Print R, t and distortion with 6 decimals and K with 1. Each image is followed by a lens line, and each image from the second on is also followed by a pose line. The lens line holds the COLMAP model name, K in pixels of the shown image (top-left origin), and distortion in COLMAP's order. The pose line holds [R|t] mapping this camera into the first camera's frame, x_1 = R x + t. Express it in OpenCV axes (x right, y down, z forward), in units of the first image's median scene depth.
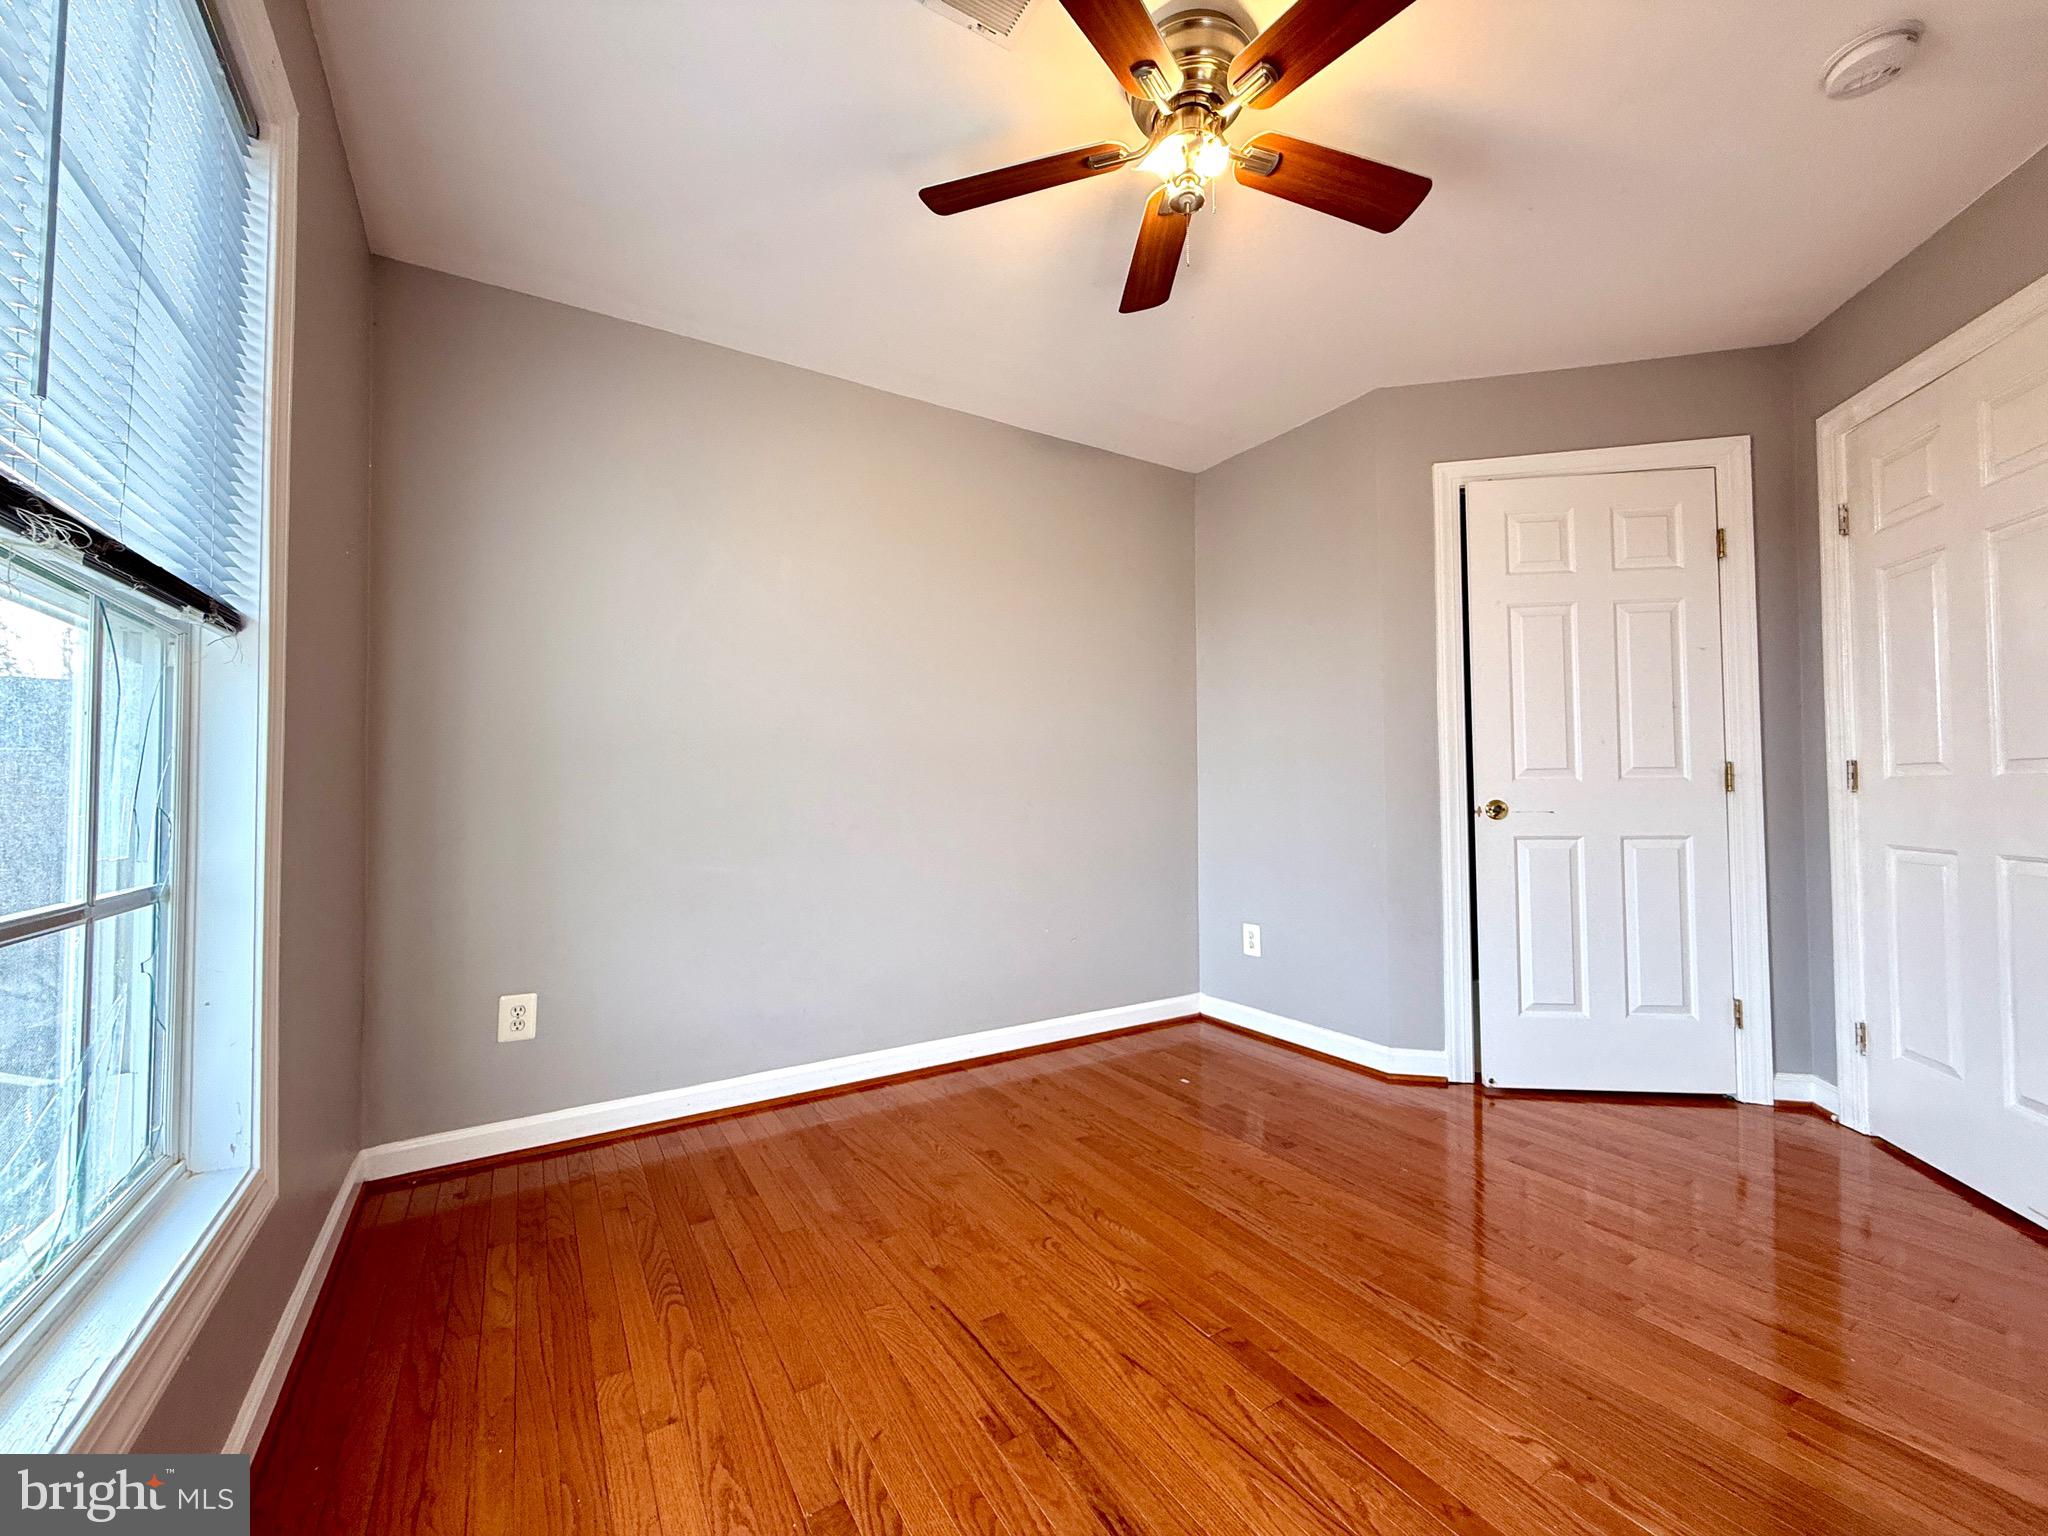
lens RADIAL K [[804.8, 0, 1024.0], [0, 804.8, 768.0], [0, 0, 1]] dist [0.003696, -0.000473]
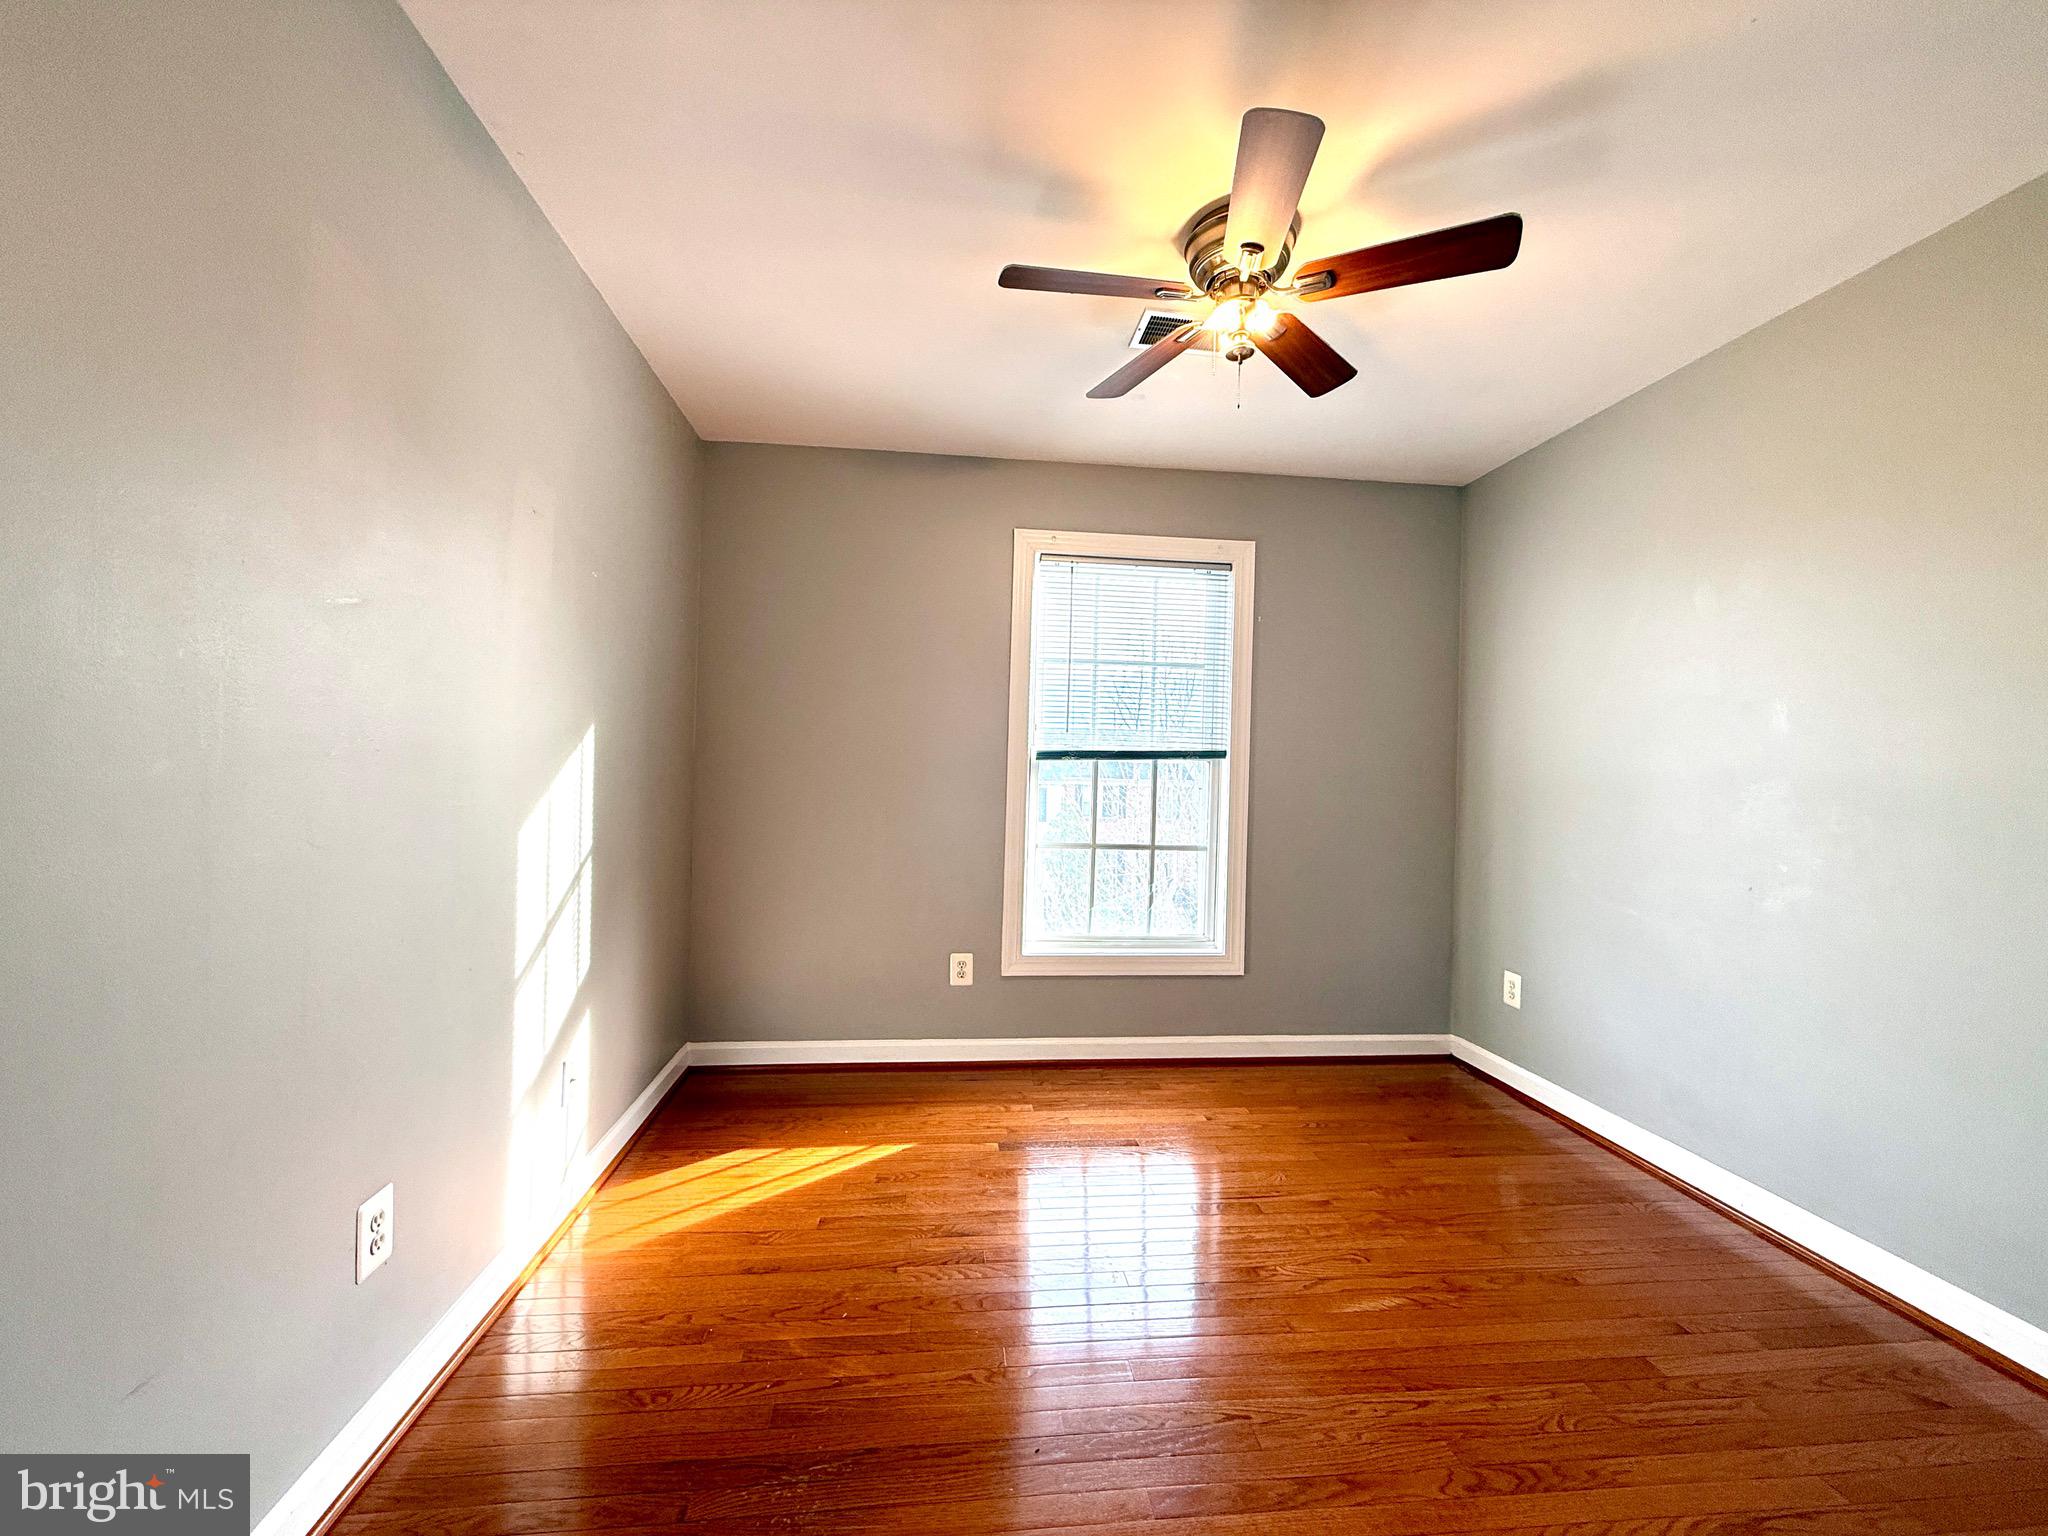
lens RADIAL K [[804.8, 0, 1024.0], [0, 804.8, 768.0], [0, 0, 1]] dist [0.003696, -0.000473]
pose [[-0.408489, -0.006111, -0.912743, 1.044638], [-0.002076, 0.999981, -0.005766, -0.061131], [0.912761, -0.000461, -0.408494, 0.877892]]
